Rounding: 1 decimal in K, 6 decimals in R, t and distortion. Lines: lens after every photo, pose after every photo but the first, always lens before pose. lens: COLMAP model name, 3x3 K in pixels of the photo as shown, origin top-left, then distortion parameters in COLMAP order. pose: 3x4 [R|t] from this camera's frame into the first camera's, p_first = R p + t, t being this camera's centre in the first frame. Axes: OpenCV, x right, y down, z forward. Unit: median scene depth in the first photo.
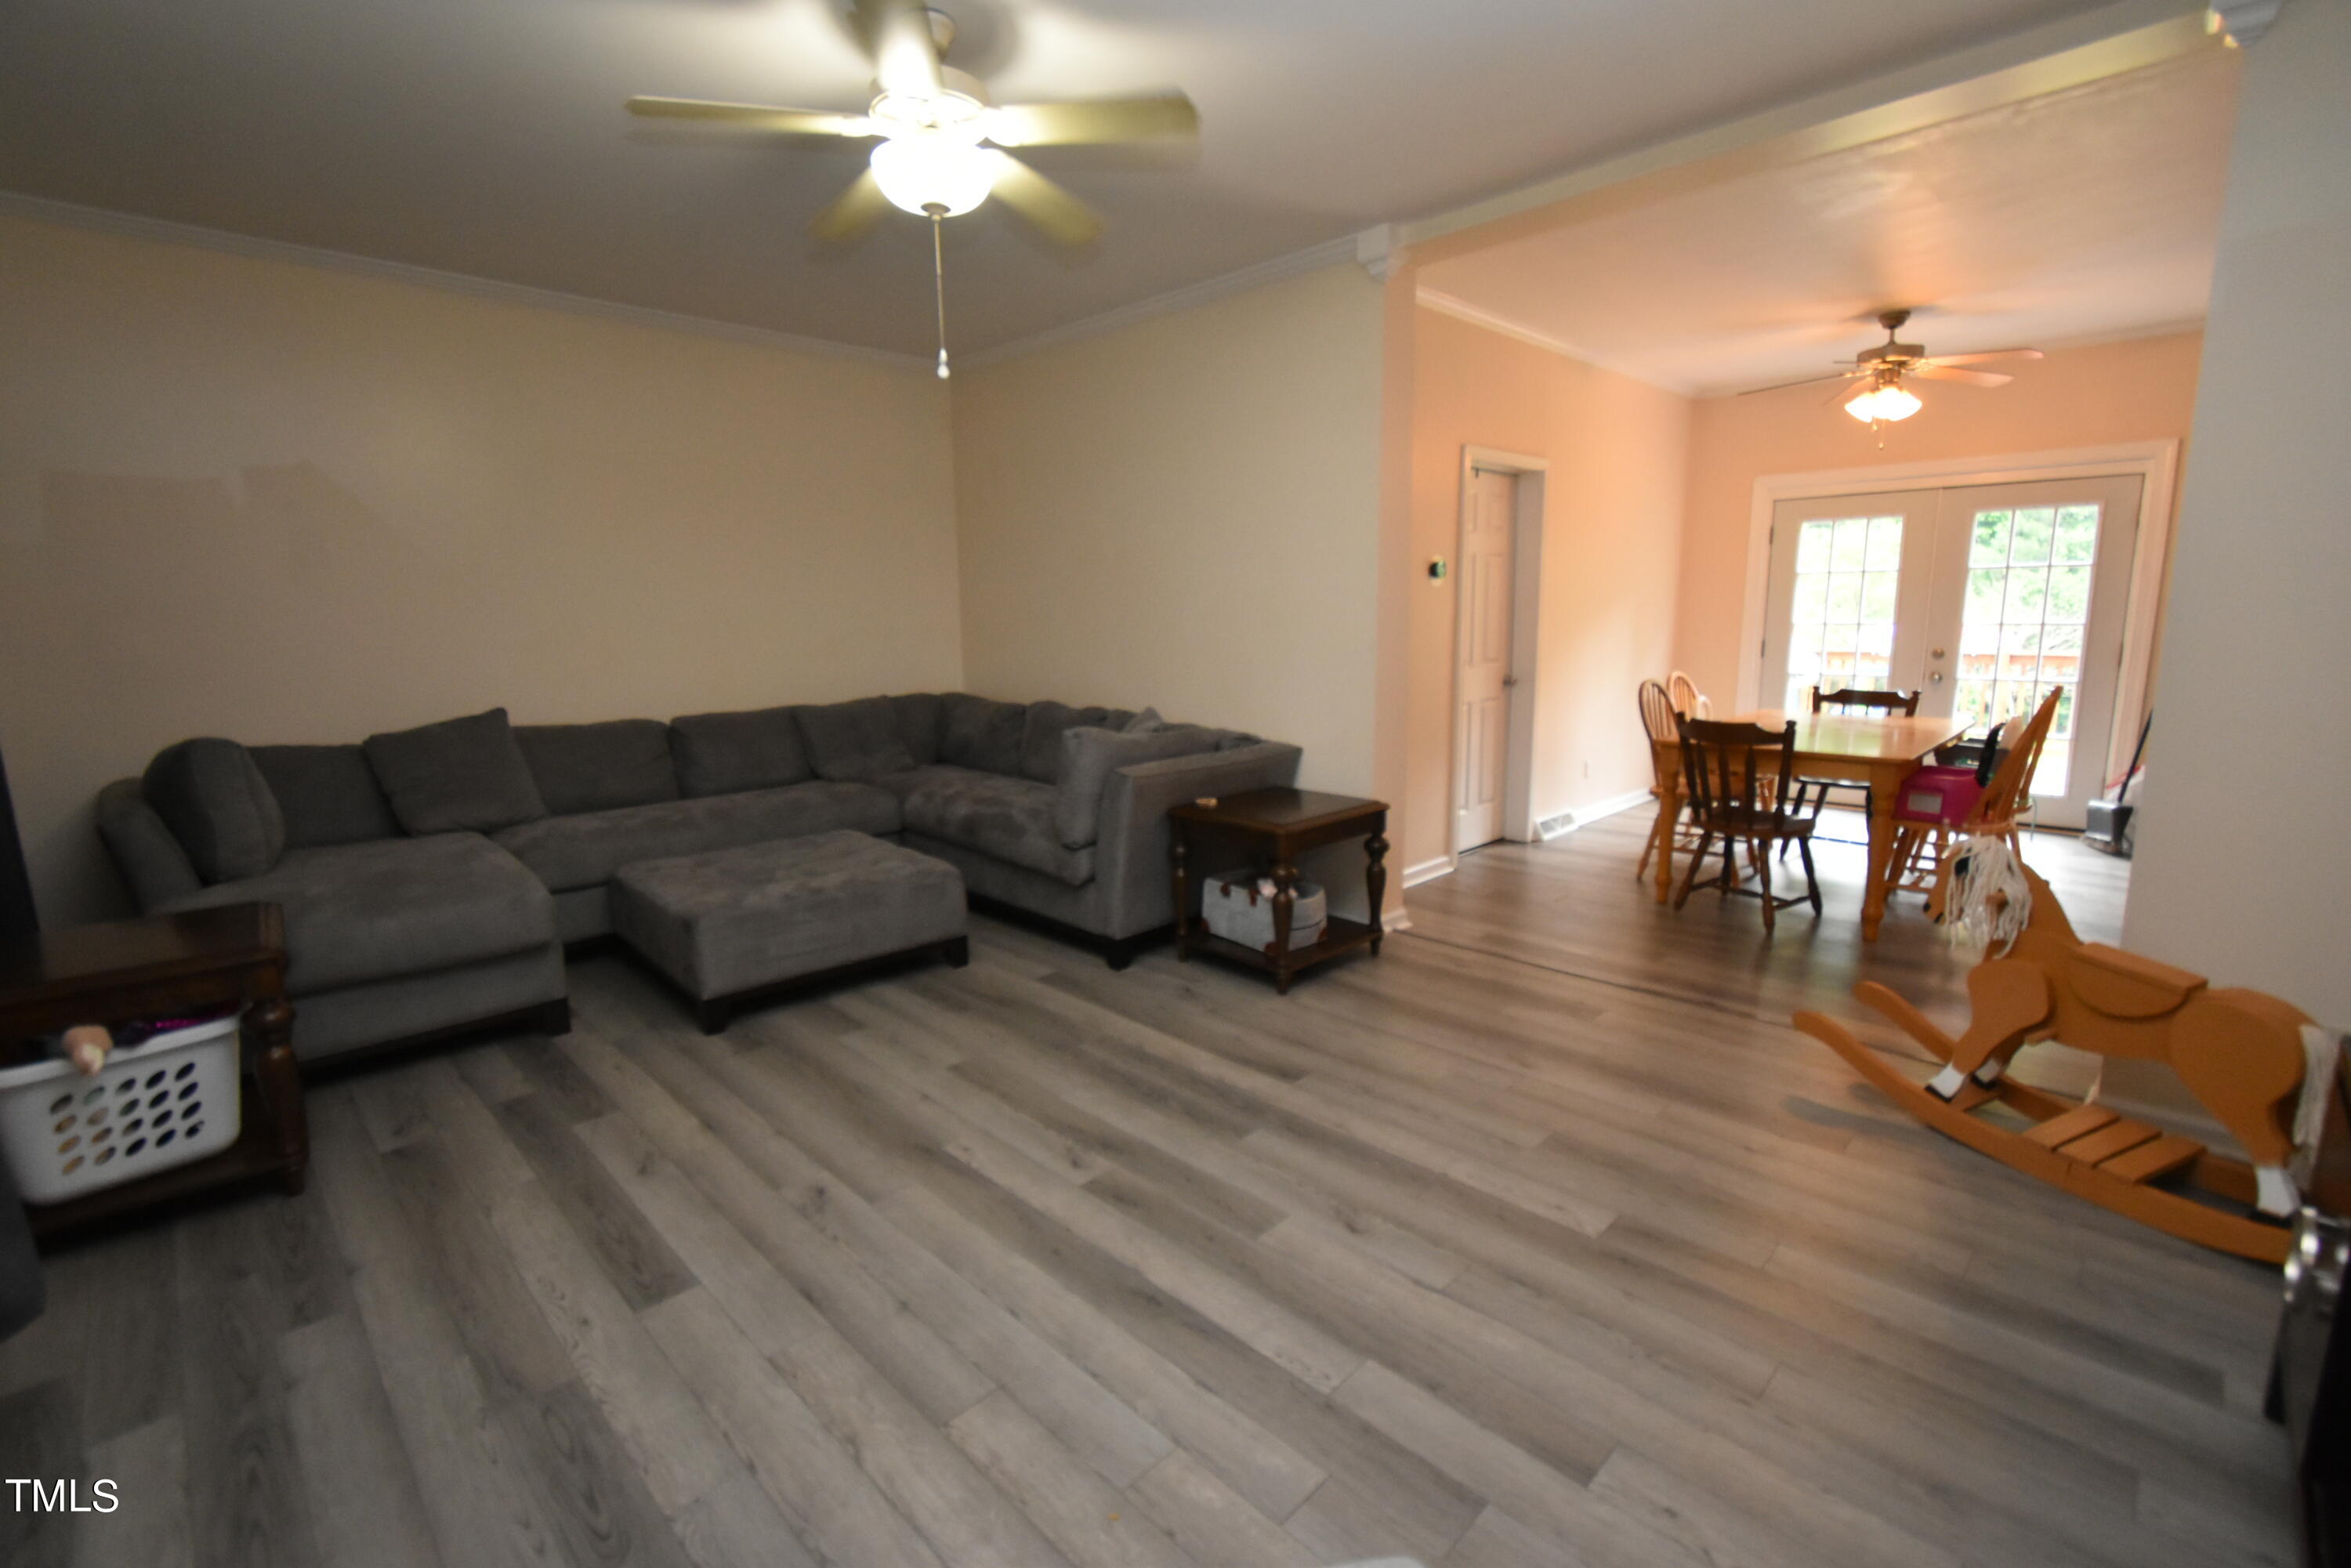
lens RADIAL K [[1026.0, 0, 1173.5], [0, 1026.0, 777.8], [0, 0, 1]] dist [0.003721, -0.000170]
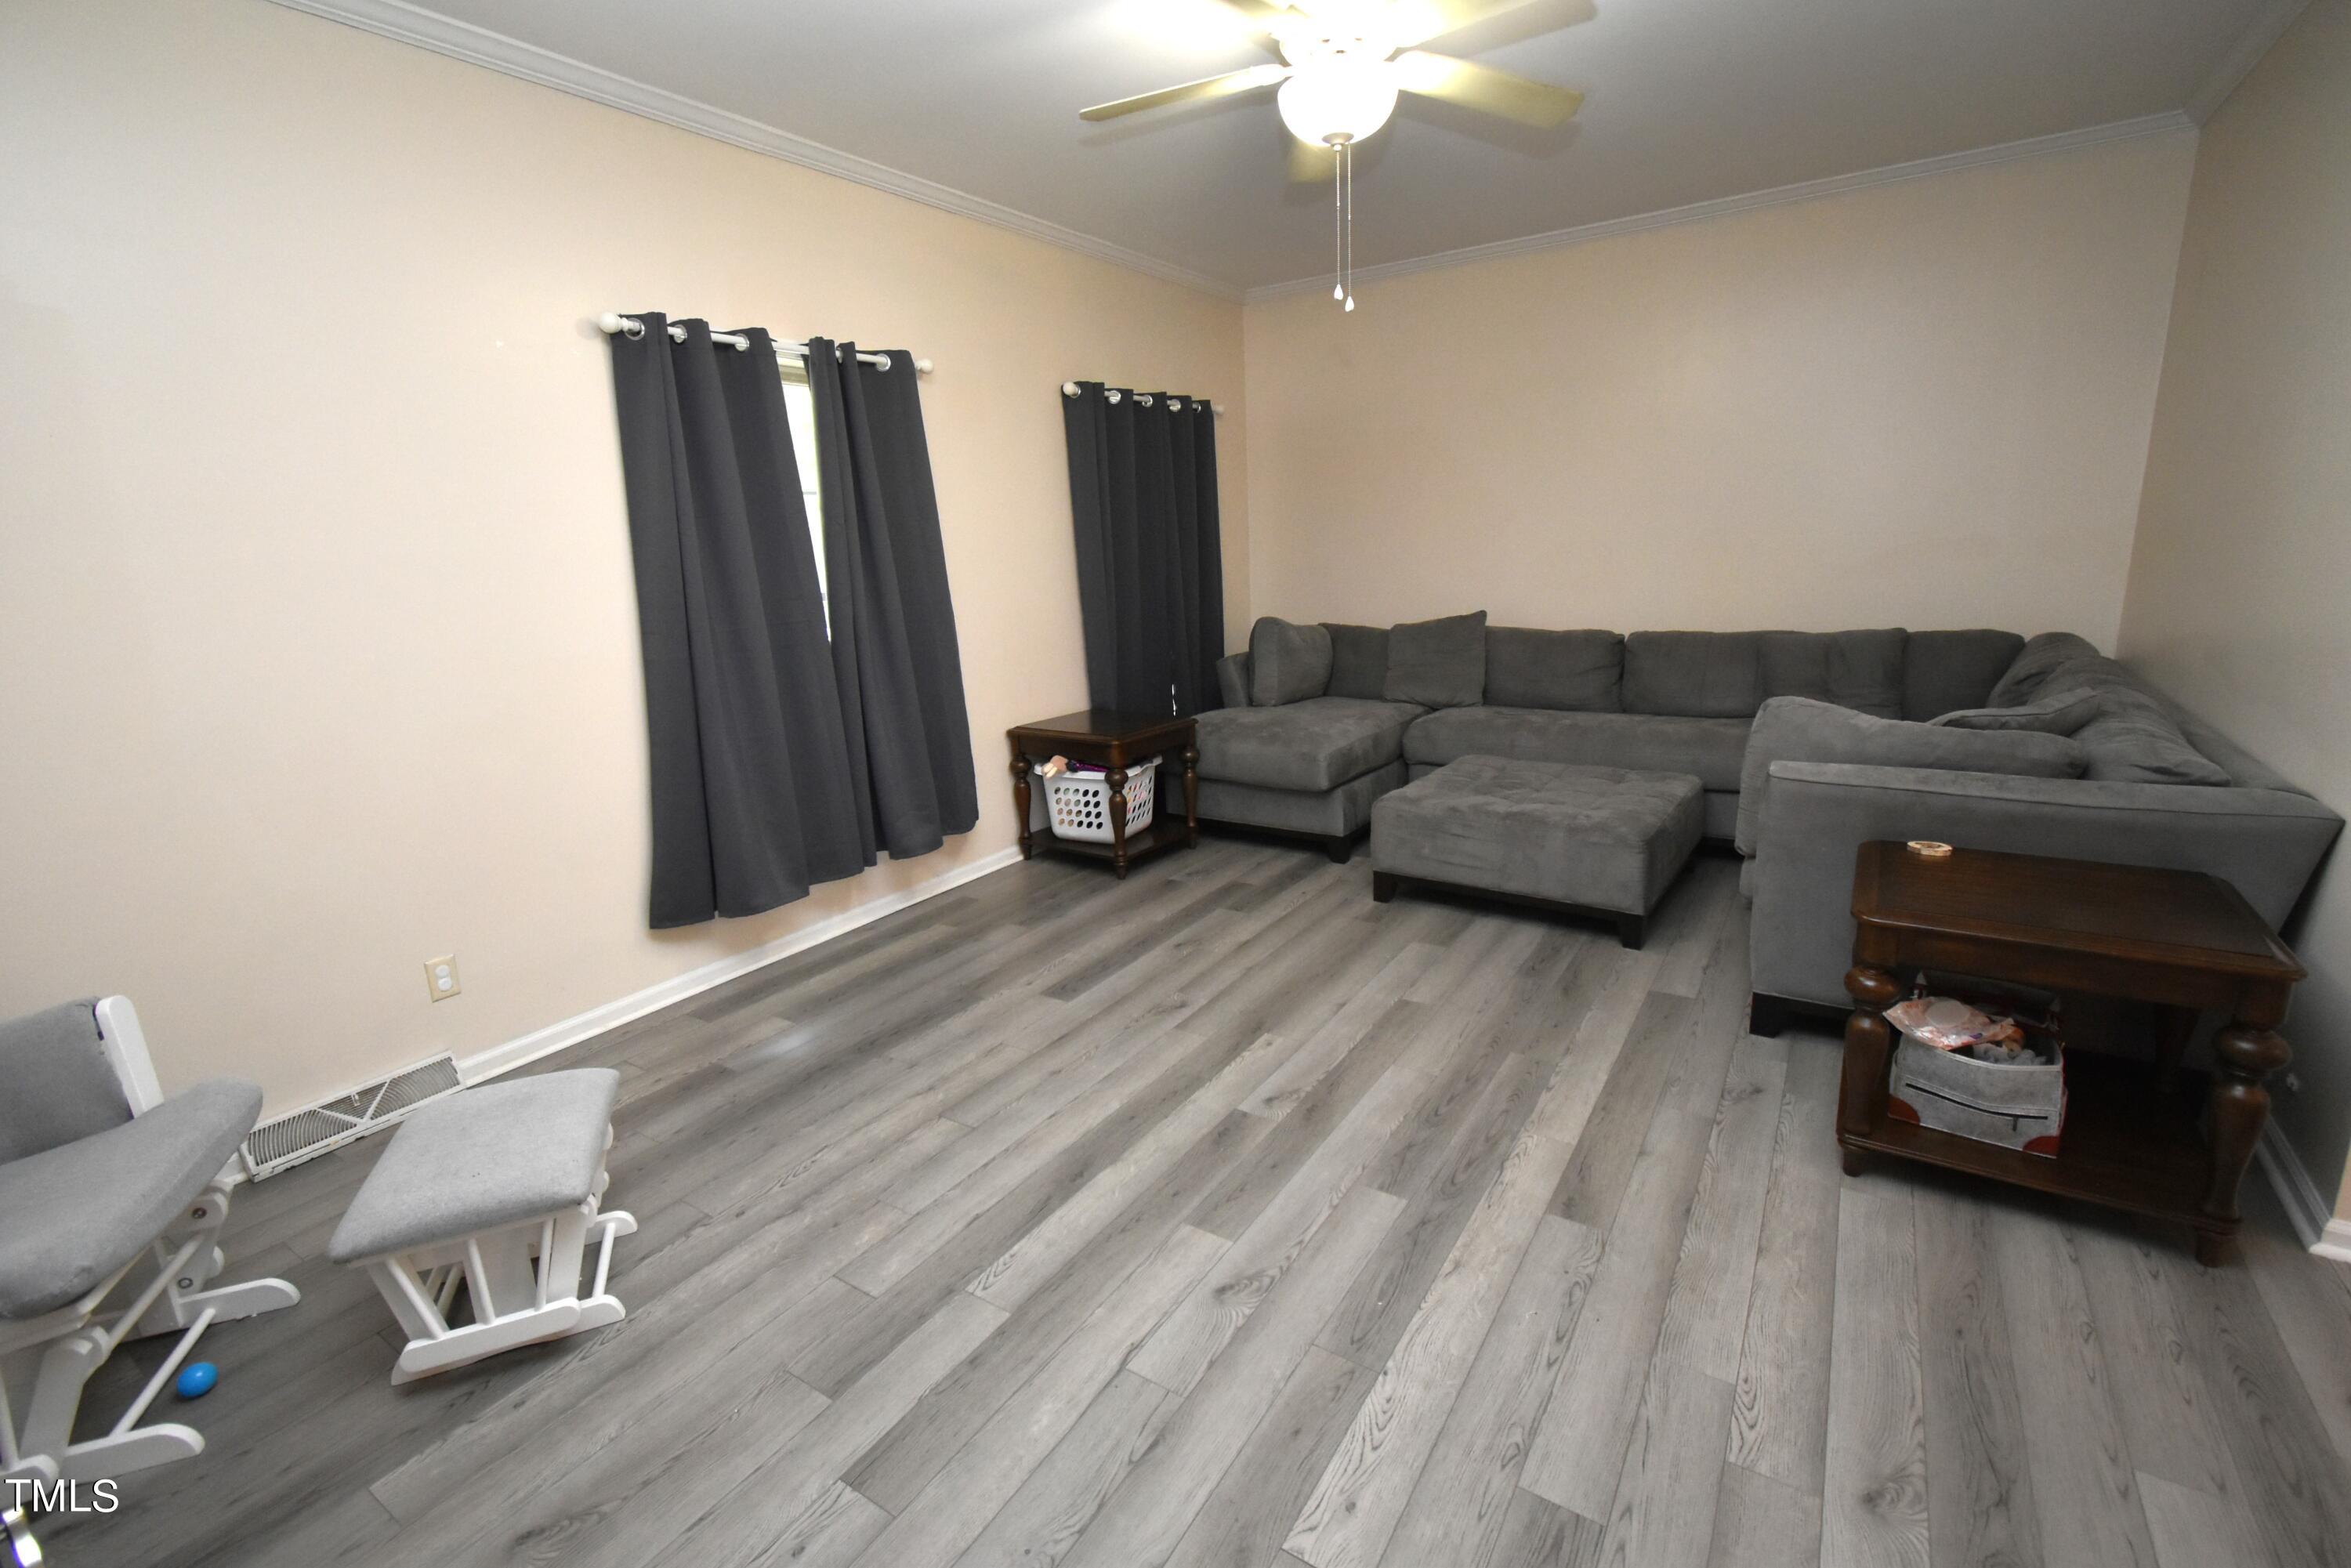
lens RADIAL K [[1030.4, 0, 1174.0], [0, 1030.4, 771.4], [0, 0, 1]] dist [0.007376, -0.005820]
pose [[0.204133, 0.218722, -0.954196, 0.802287], [-0.120694, 0.972907, 0.197190, -0.134965], [0.971474, 0.074913, 0.225001, 0.654322]]
